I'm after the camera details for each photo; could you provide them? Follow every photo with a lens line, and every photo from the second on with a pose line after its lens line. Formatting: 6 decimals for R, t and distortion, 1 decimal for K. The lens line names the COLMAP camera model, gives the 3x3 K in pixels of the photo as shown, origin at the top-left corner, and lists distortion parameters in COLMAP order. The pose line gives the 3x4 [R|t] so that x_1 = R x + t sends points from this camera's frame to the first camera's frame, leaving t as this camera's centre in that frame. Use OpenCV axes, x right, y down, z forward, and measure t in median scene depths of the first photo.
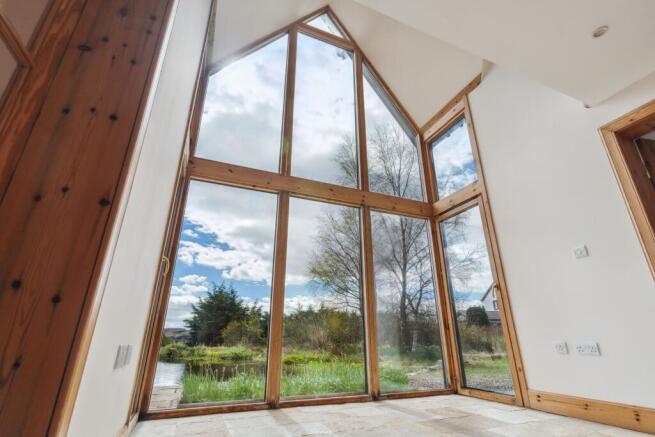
lens RADIAL K [[316.5, 0, 329.4], [0, 316.5, 217.6], [0, 0, 1]] dist [0.002169, 0.000732]
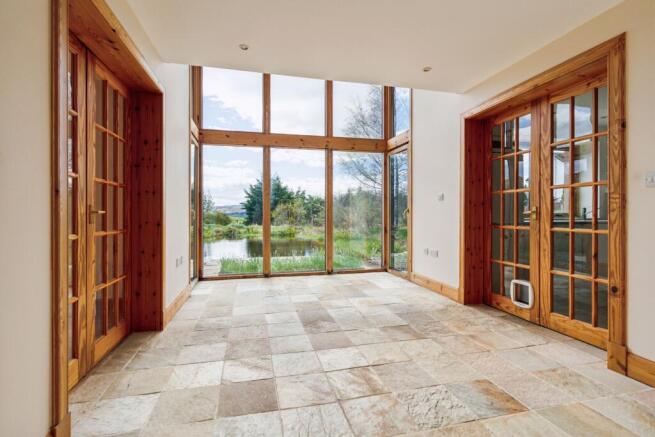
lens RADIAL K [[316.5, 0, 328.1], [0, 316.5, 218.0], [0, 0, 1]] dist [0.002169, 0.000732]
pose [[0.988229, 0.001485, -0.152977, 0.286712], [0.054984, 0.929688, 0.364221, -0.233174], [0.142762, -0.368344, 0.918663, -0.324575]]
